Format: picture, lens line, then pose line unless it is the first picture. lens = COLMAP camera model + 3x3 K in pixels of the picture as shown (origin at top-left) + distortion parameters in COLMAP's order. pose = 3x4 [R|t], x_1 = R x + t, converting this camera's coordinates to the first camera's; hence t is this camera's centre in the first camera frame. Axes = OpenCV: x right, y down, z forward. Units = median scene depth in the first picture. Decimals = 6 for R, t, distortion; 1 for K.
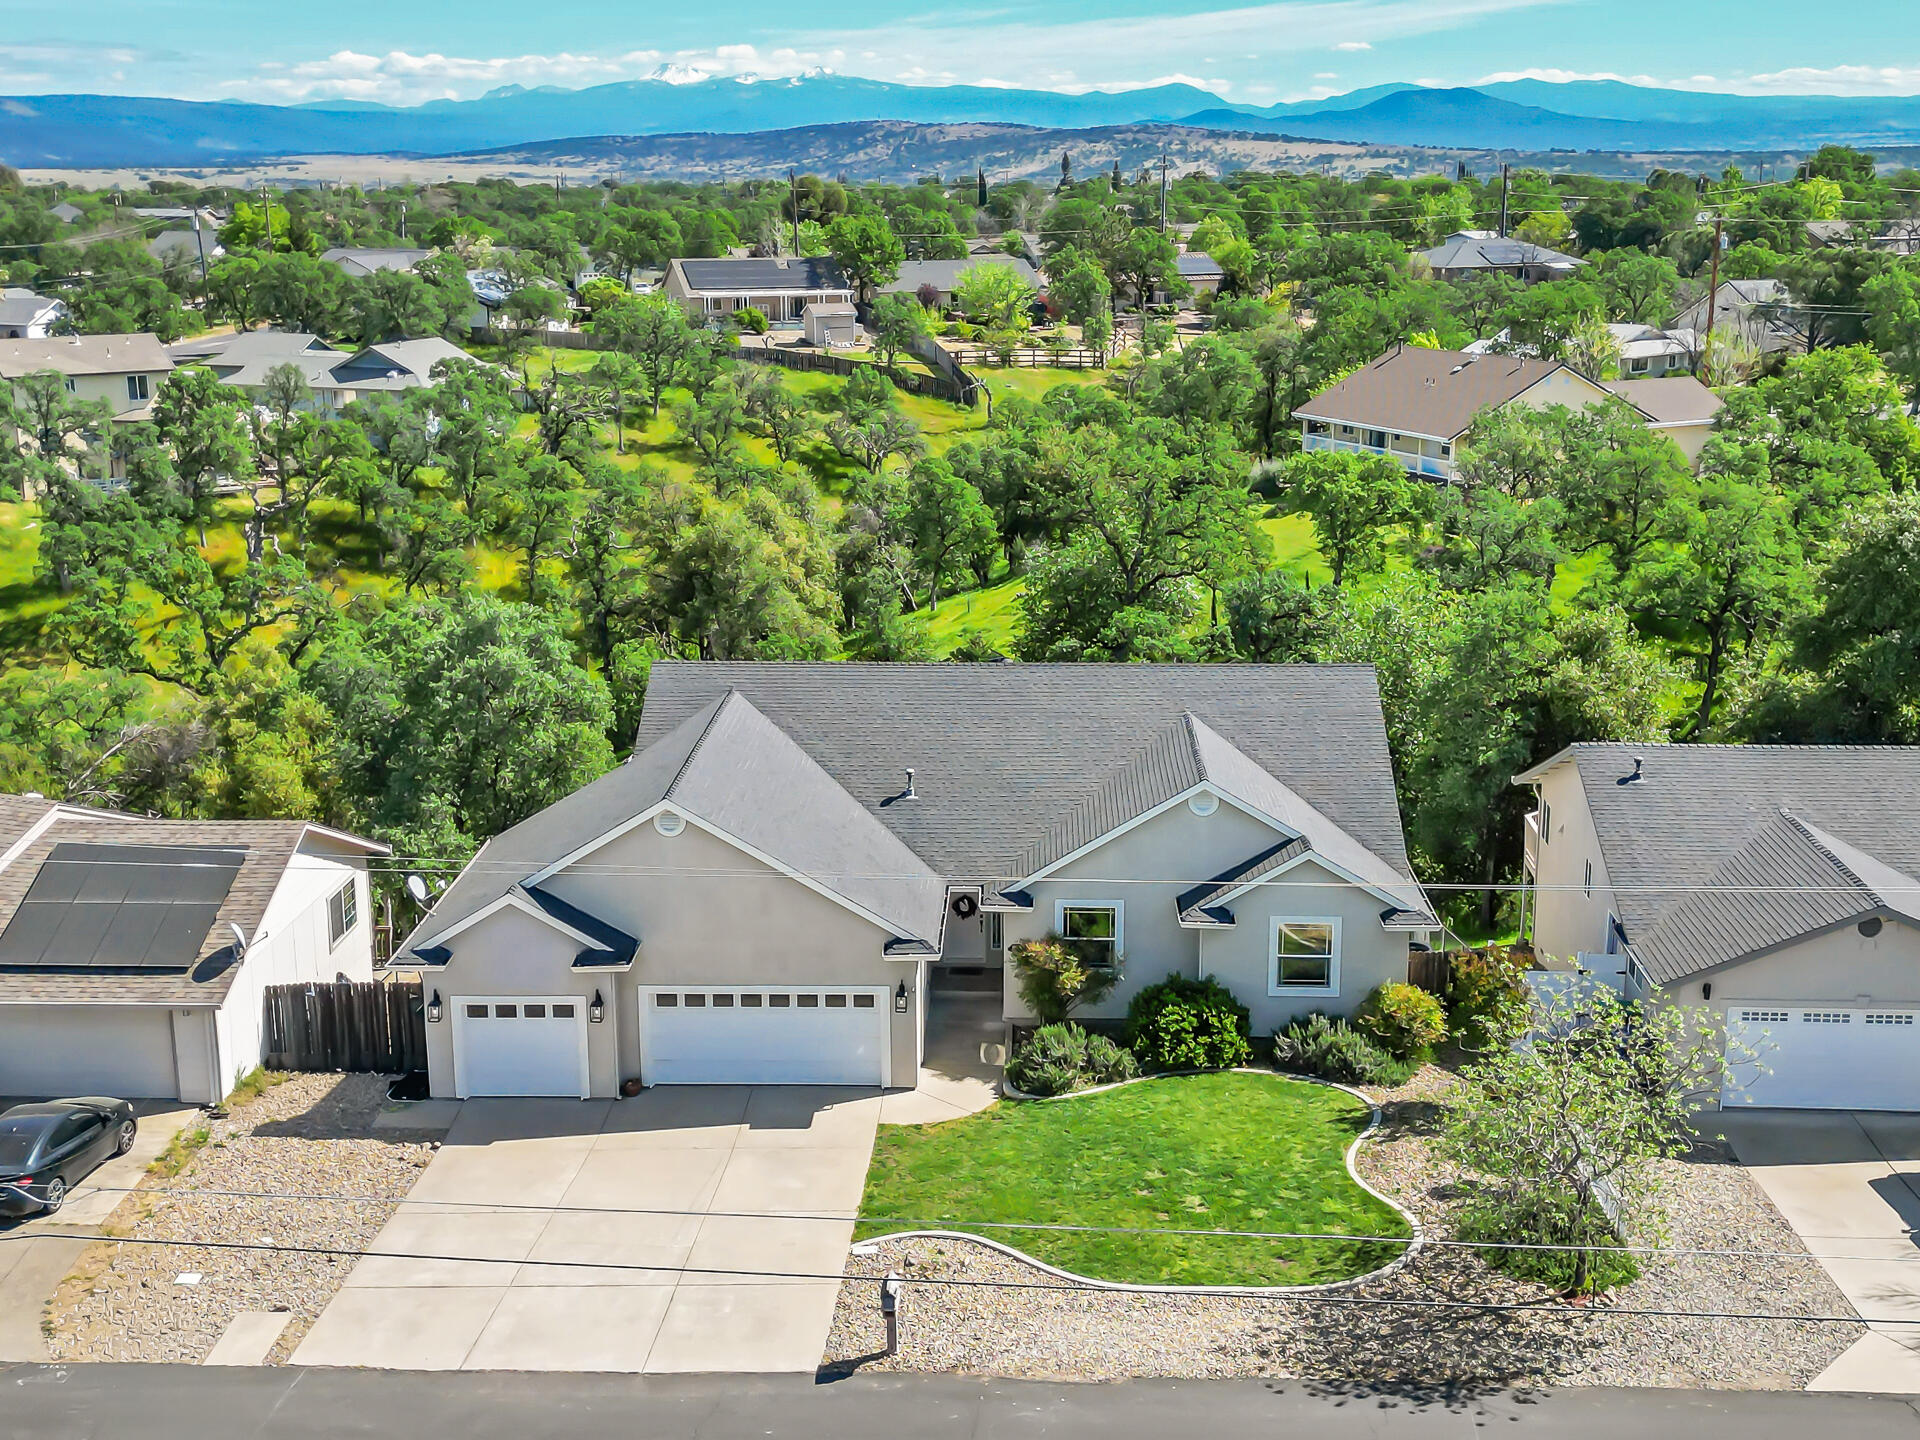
lens RADIAL K [[2109.7, 0, 962.6], [0, 2109.7, 681.6], [0, 0, 1]] dist [0.154008, -0.364097]
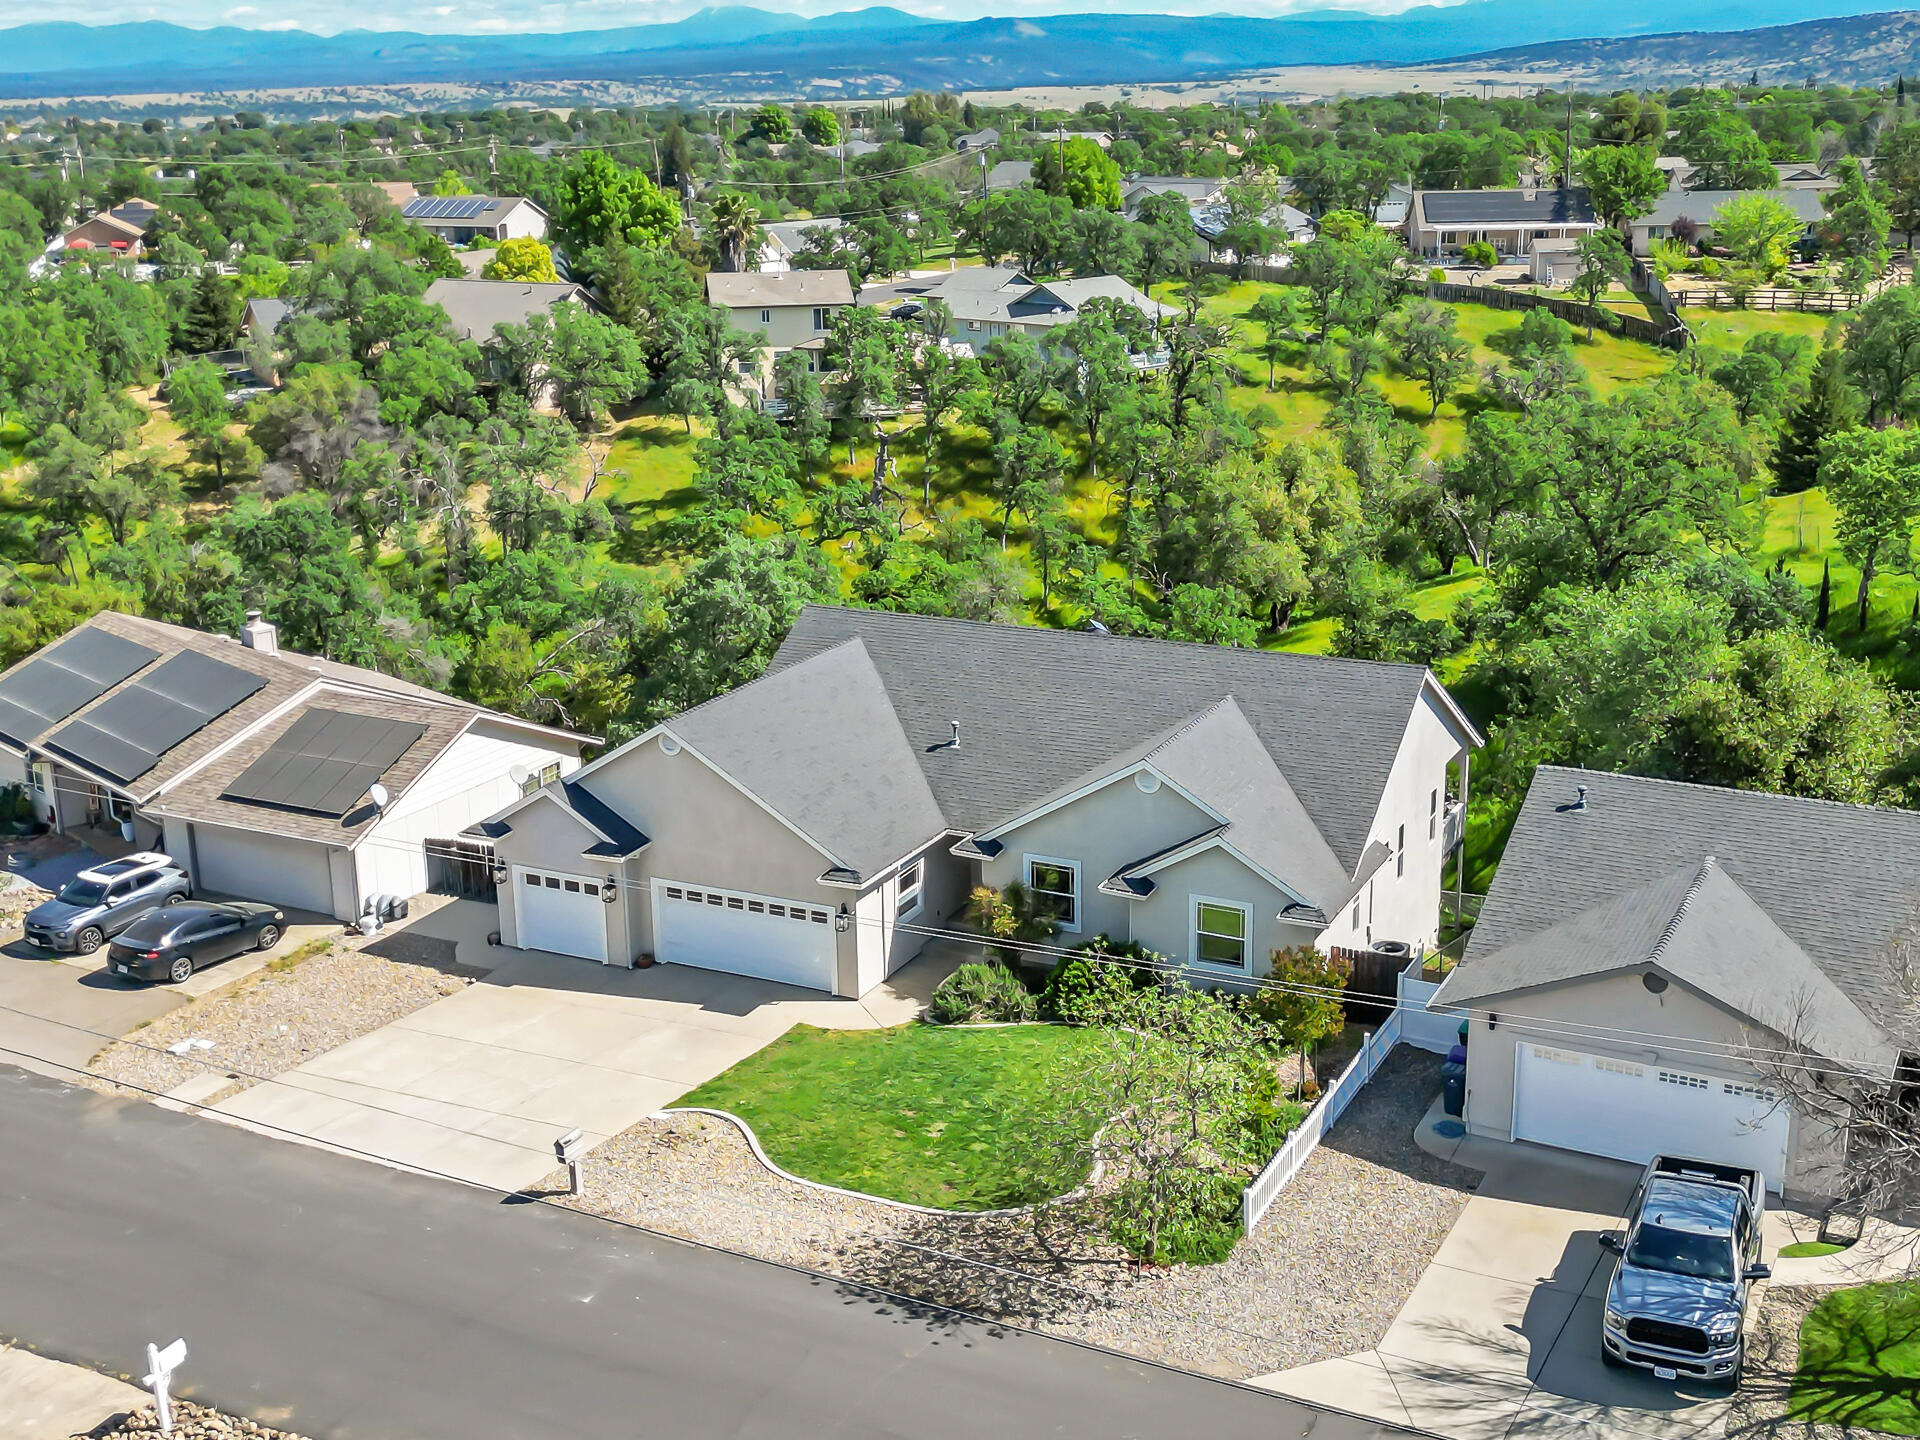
lens RADIAL K [[2109.7, 0, 962.6], [0, 2109.7, 681.6], [0, 0, 1]] dist [0.154008, -0.364097]
pose [[0.913356, 0.098068, -0.395175, 0.463446], [-0.082805, 0.995017, 0.055542, -0.046158], [0.398653, -0.018008, 0.916925, -0.017600]]
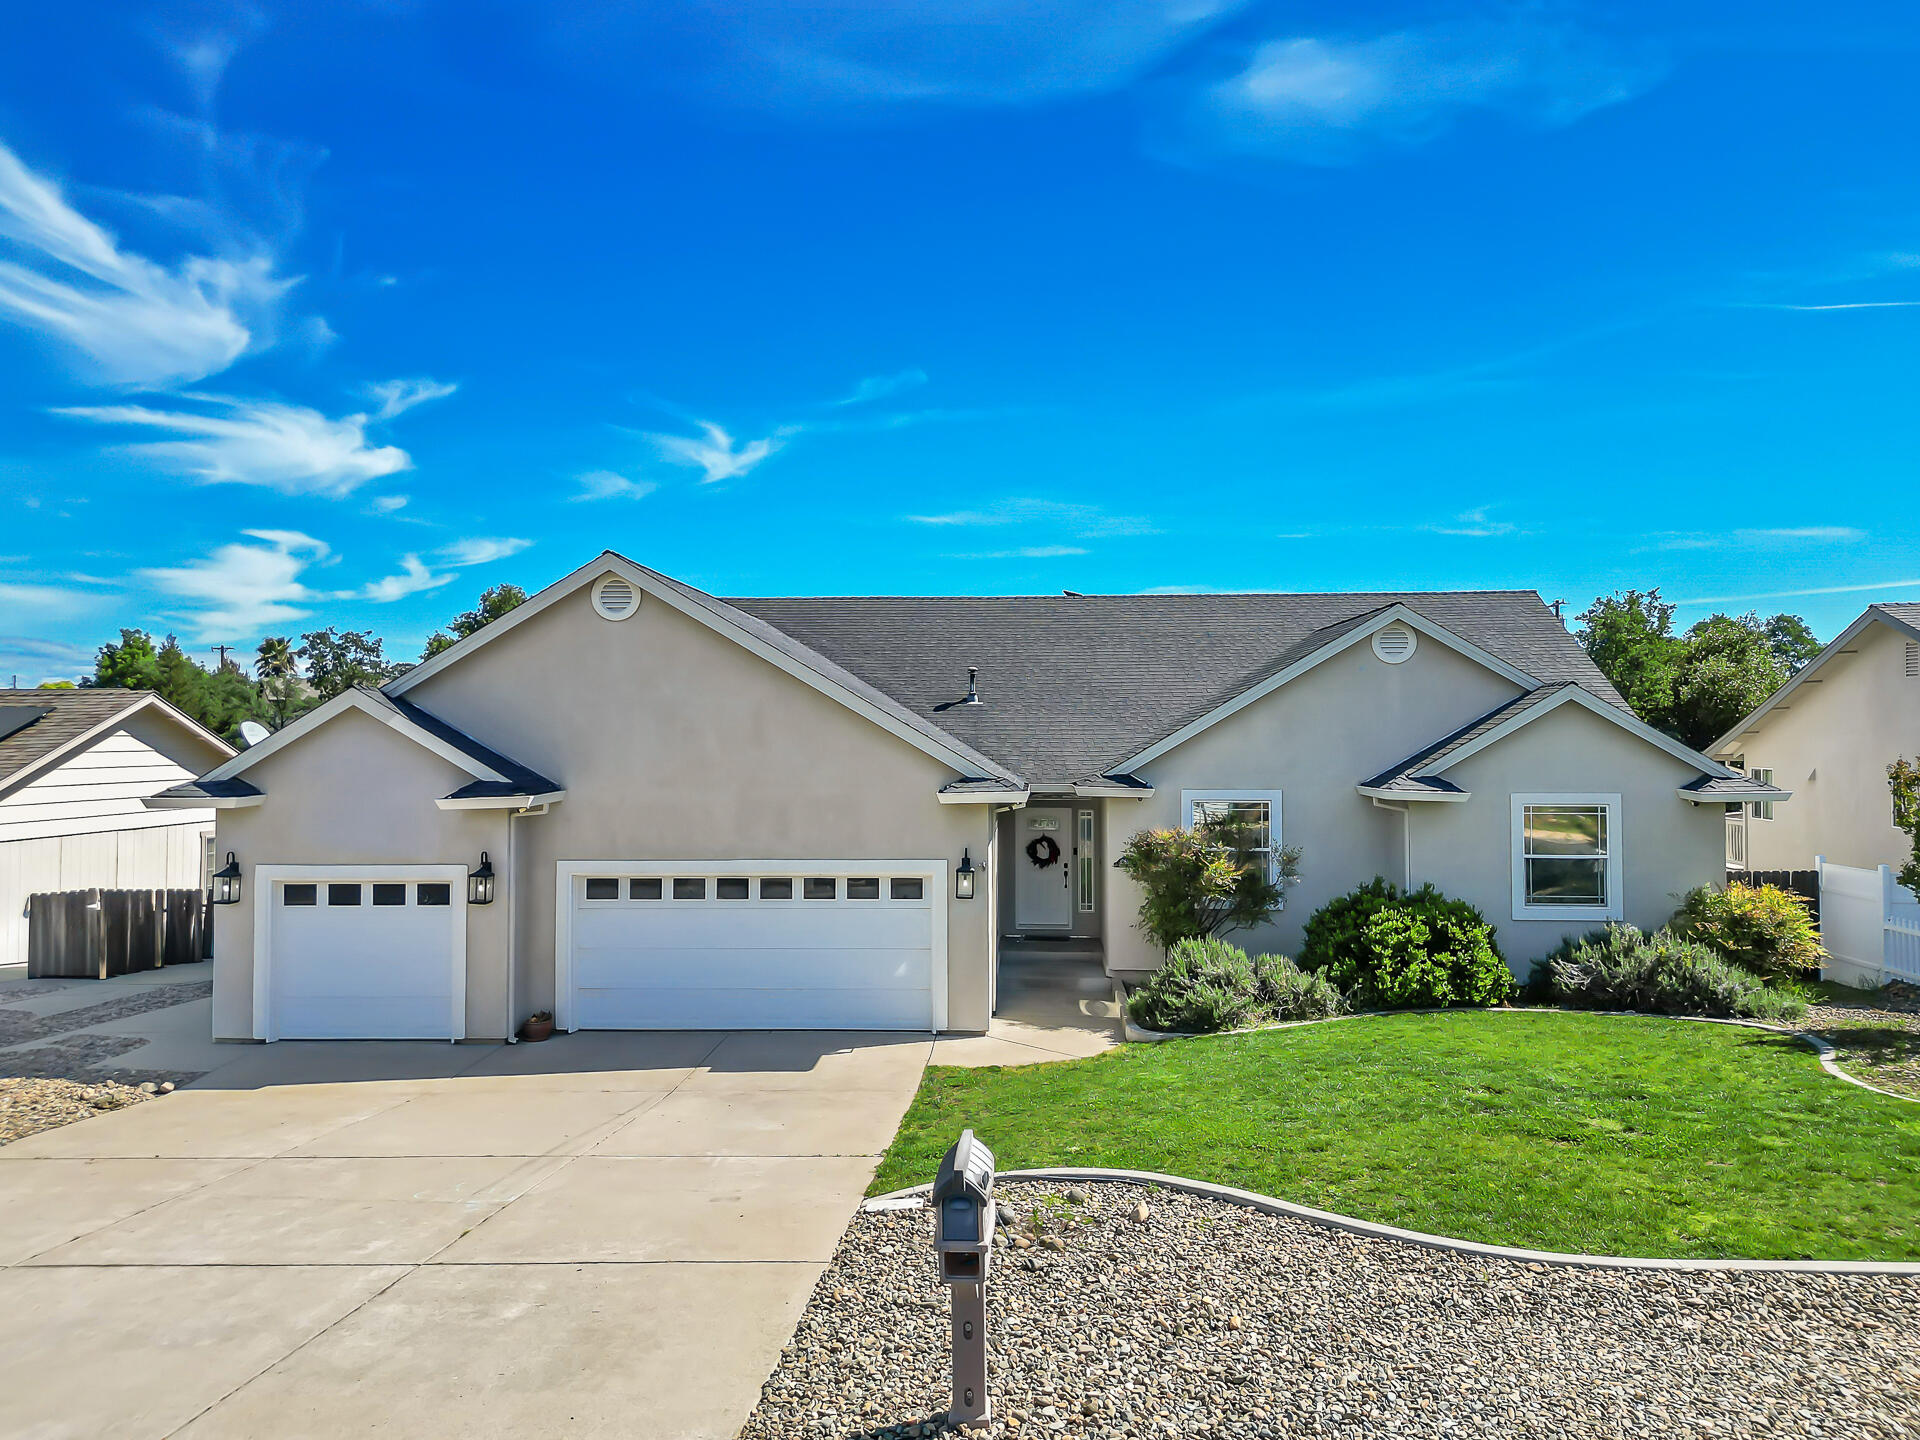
lens RADIAL K [[1349.8, 0, 961.9], [0, 1349.8, 689.7], [0, 0, 1]] dist [0.068494, -0.060642]
pose [[0.999859, 0.004572, -0.016130, -0.023369], [-0.008575, 0.966188, -0.257695, 0.197452], [0.014407, 0.257797, 0.966092, 0.586533]]
